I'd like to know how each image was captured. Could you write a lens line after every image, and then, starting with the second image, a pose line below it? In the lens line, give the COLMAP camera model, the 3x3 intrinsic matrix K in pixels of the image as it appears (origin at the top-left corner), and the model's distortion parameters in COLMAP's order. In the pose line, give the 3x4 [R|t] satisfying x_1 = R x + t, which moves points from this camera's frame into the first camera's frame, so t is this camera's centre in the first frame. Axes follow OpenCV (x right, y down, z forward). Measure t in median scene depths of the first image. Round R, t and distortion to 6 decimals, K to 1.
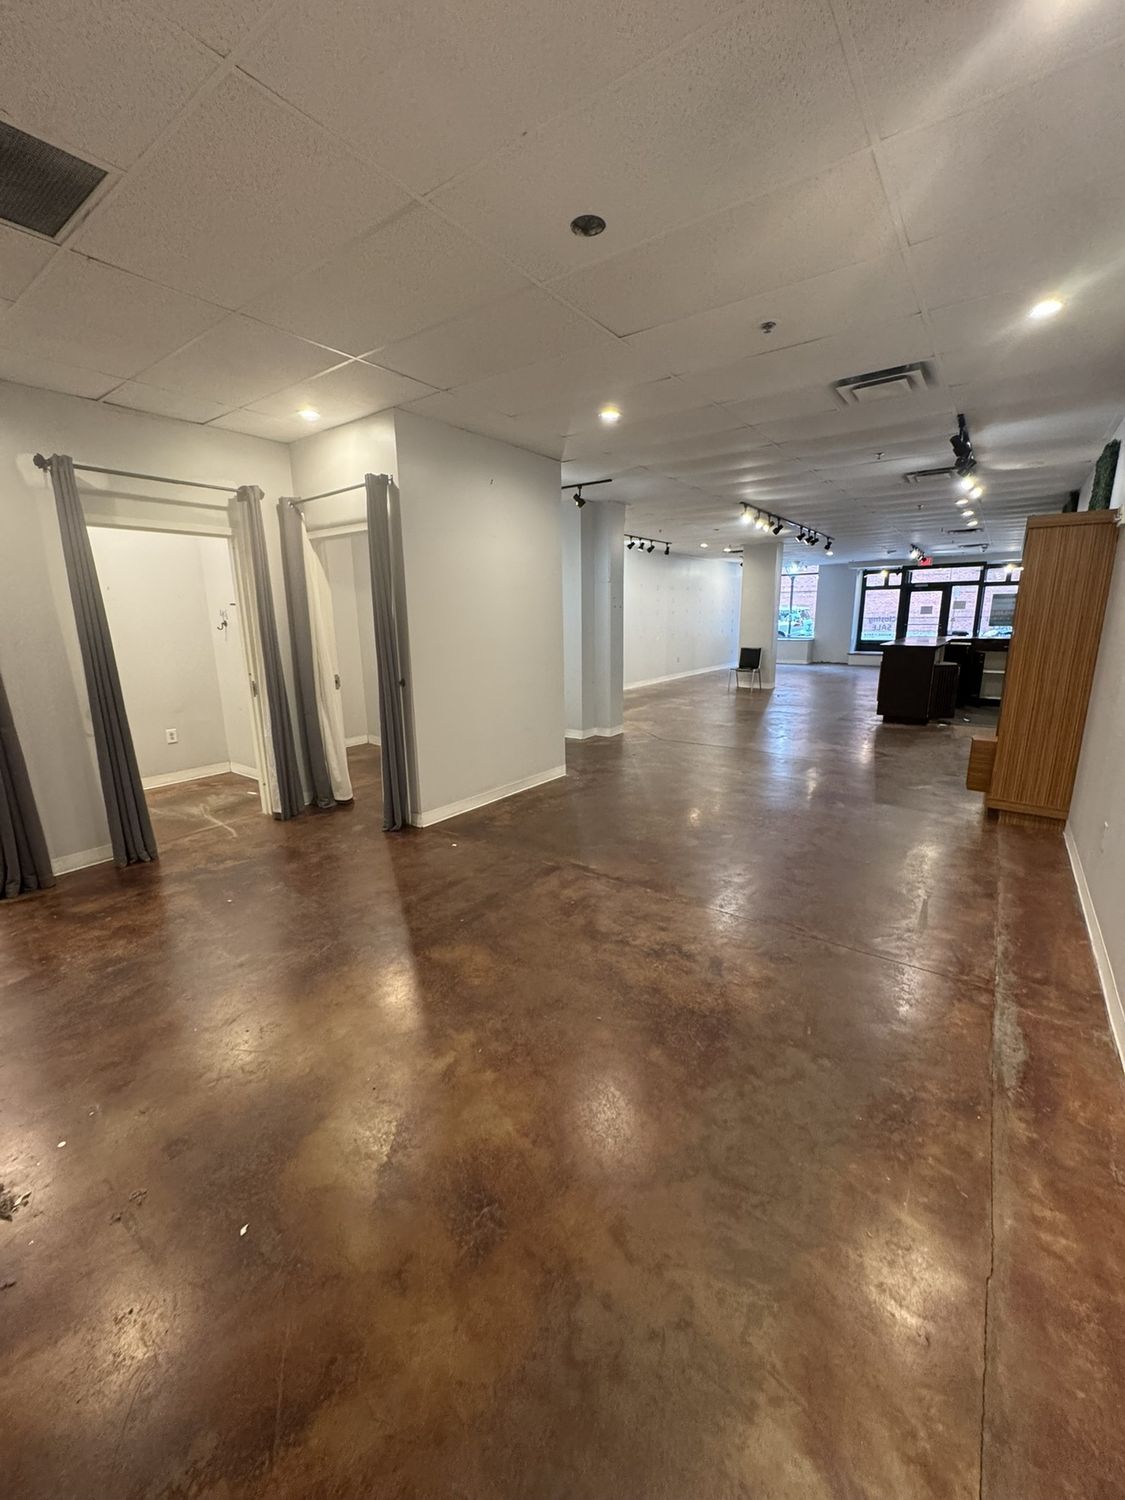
lens RADIAL K [[597.2, 0, 565.0], [0, 597.2, 747.5], [0, 0, 1]] dist [-0.002872, 0.000365]
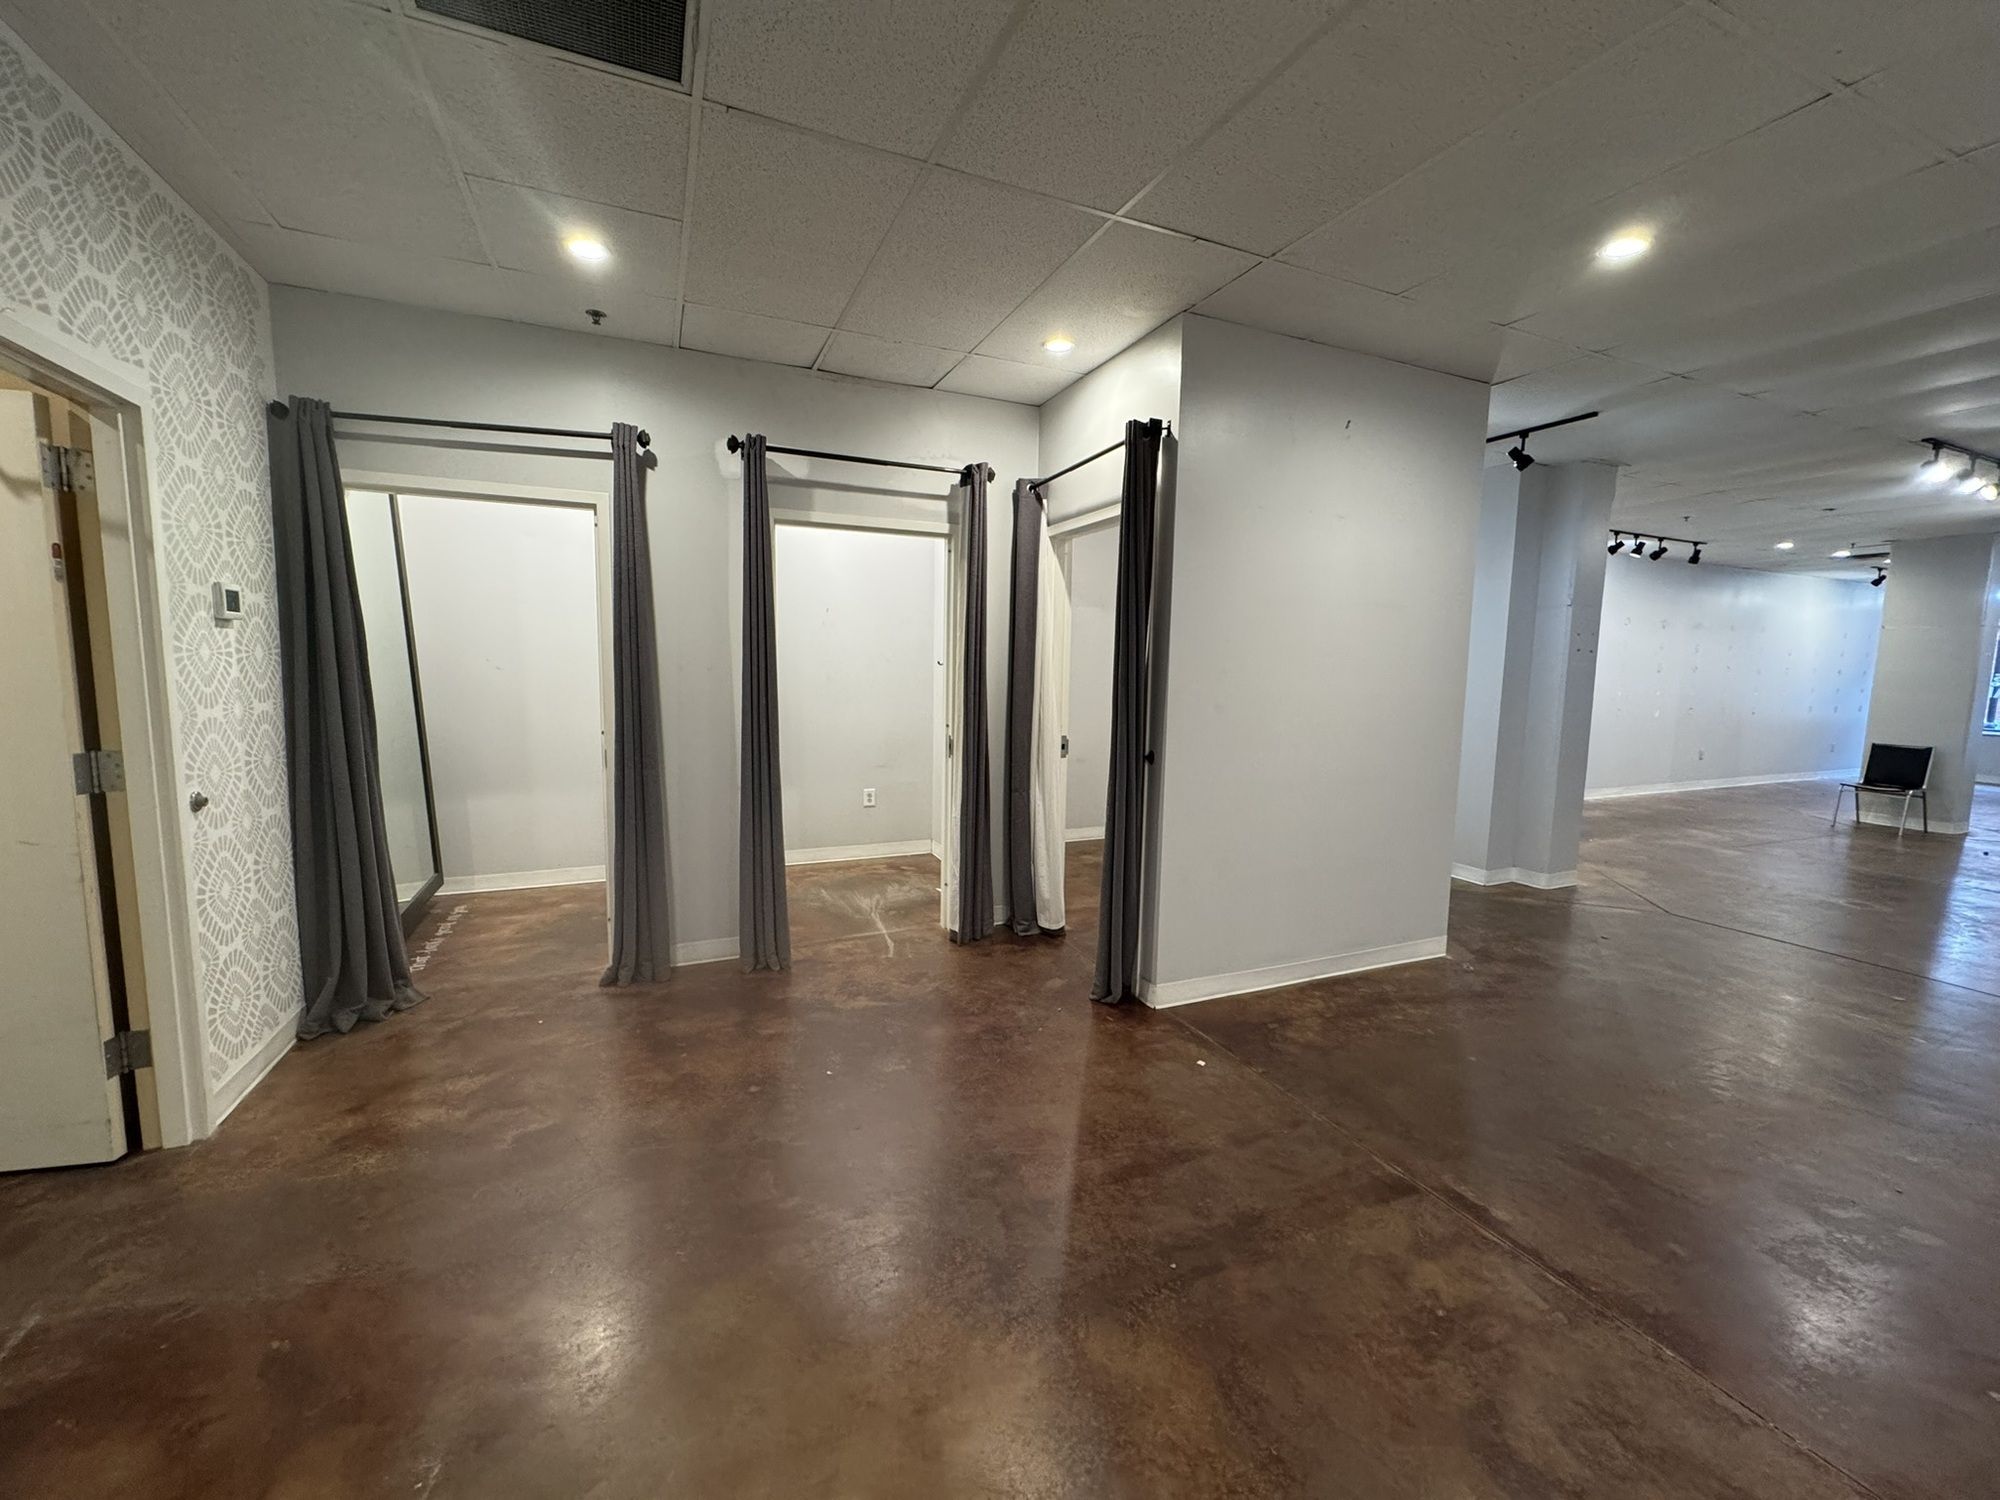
lens RADIAL K [[796.3, 0, 998.2], [0, 796.3, 747.2], [0, 0, 1]] dist [-0.002872, 0.000365]
pose [[0.863930, 0.083526, -0.496638, -0.008797], [-0.139678, 0.987203, -0.076947, -0.034916], [0.483855, 0.135846, 0.864540, 0.225353]]
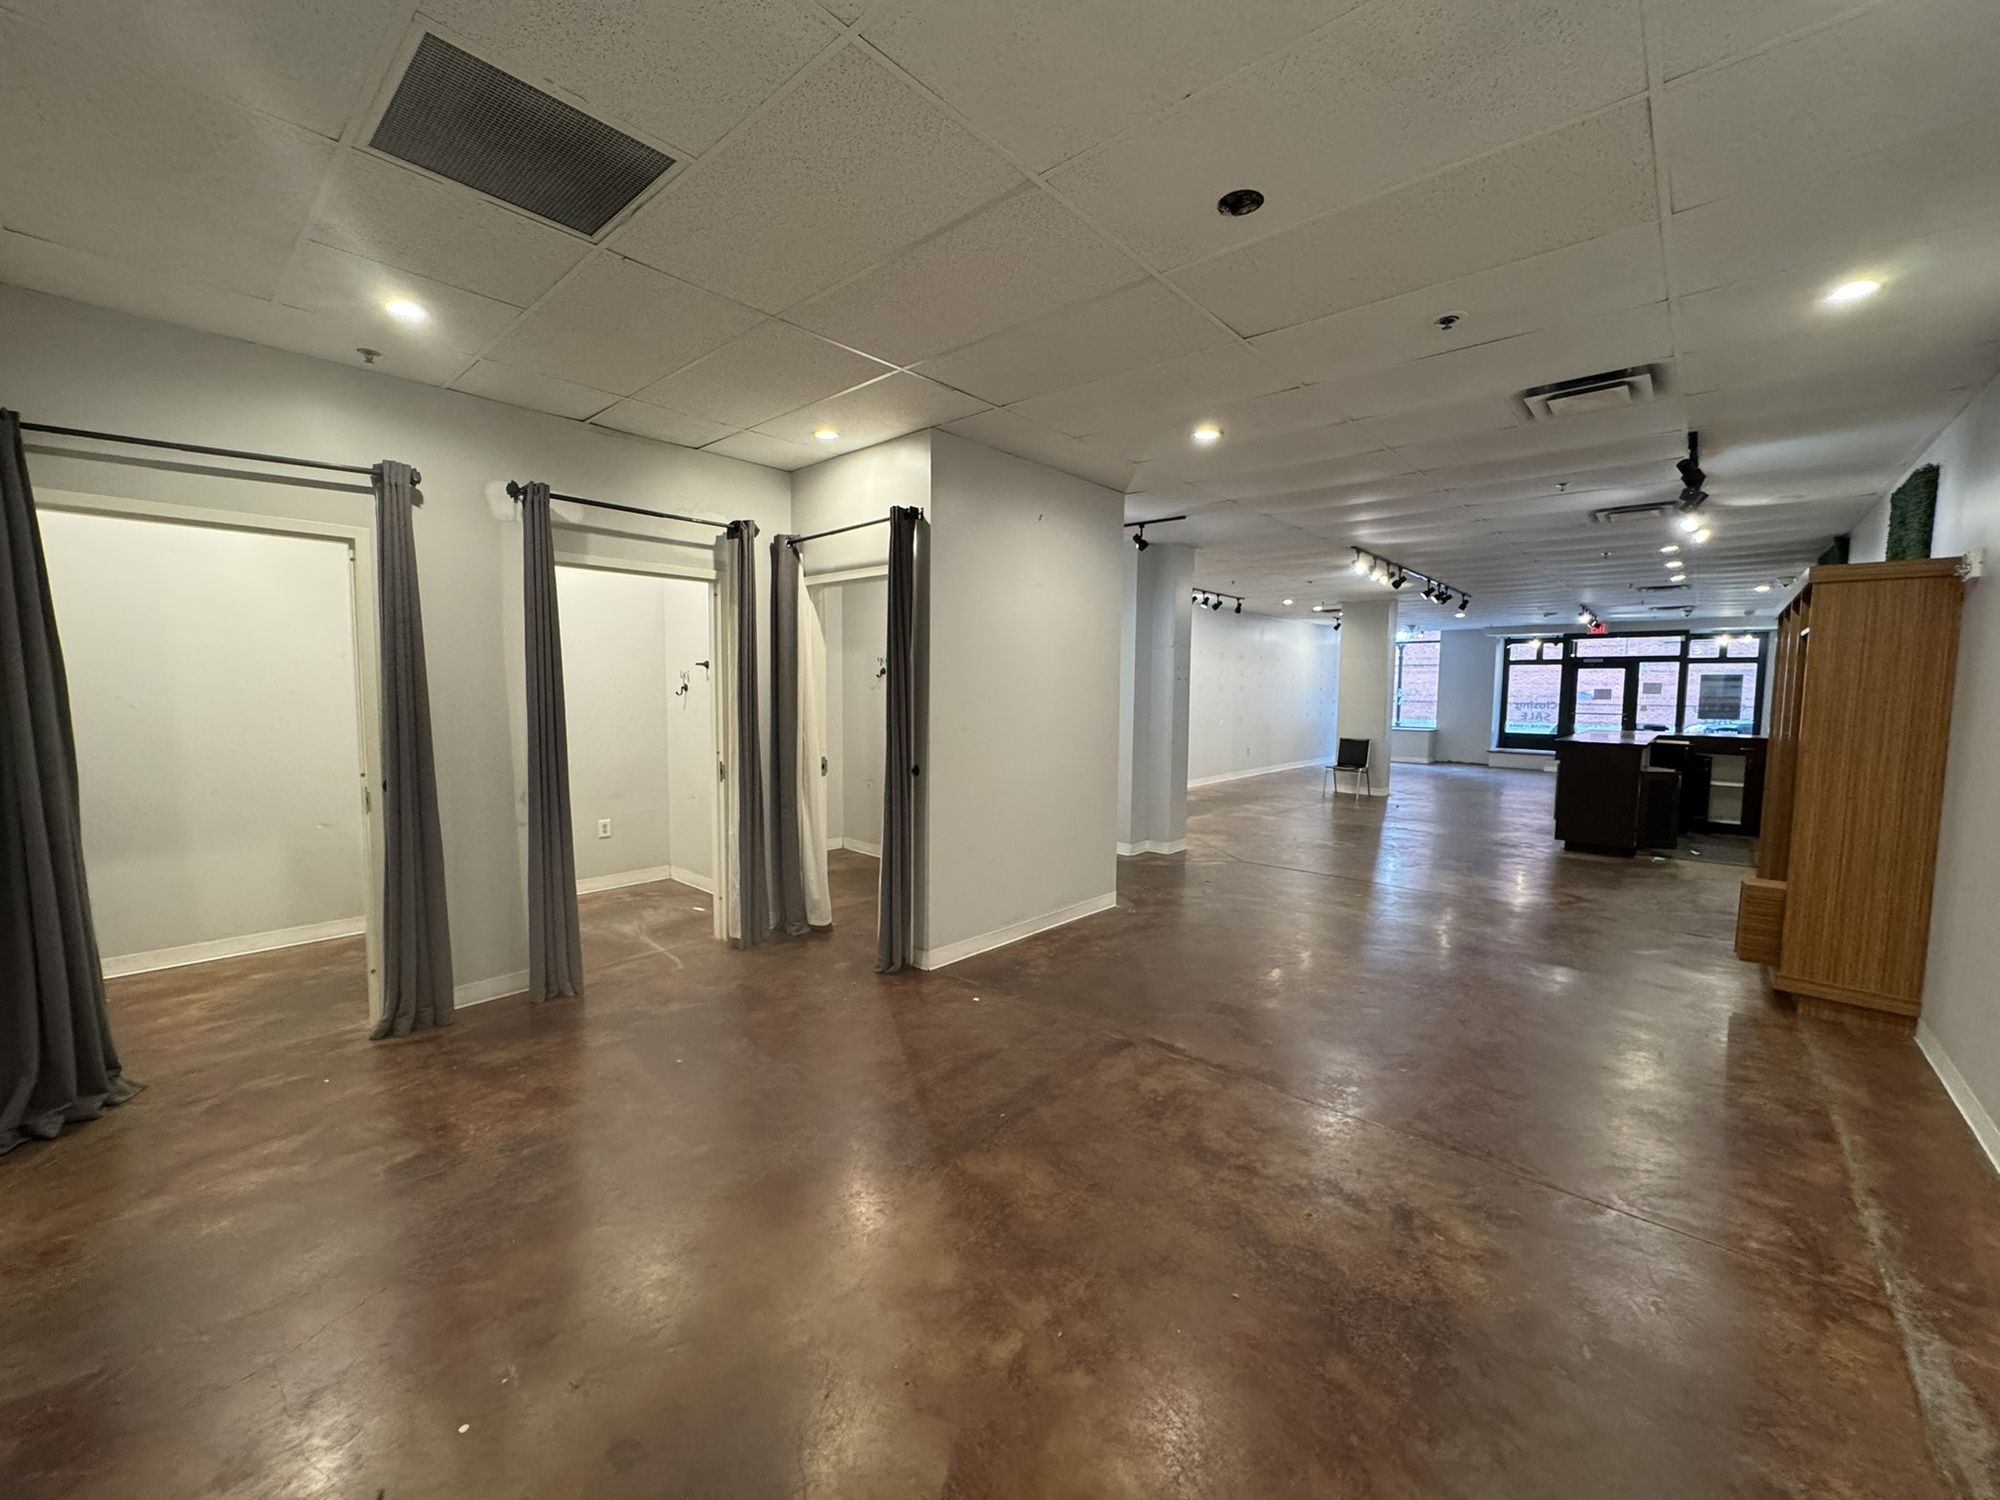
lens RADIAL K [[796.3, 0, 998.2], [0, 796.3, 747.2], [0, 0, 1]] dist [-0.002872, 0.000365]
pose [[0.994822, 0.032172, -0.096407, -0.070344], [-0.045632, 0.988981, -0.140837, -0.001698], [0.090813, 0.144507, 0.985328, 0.019251]]
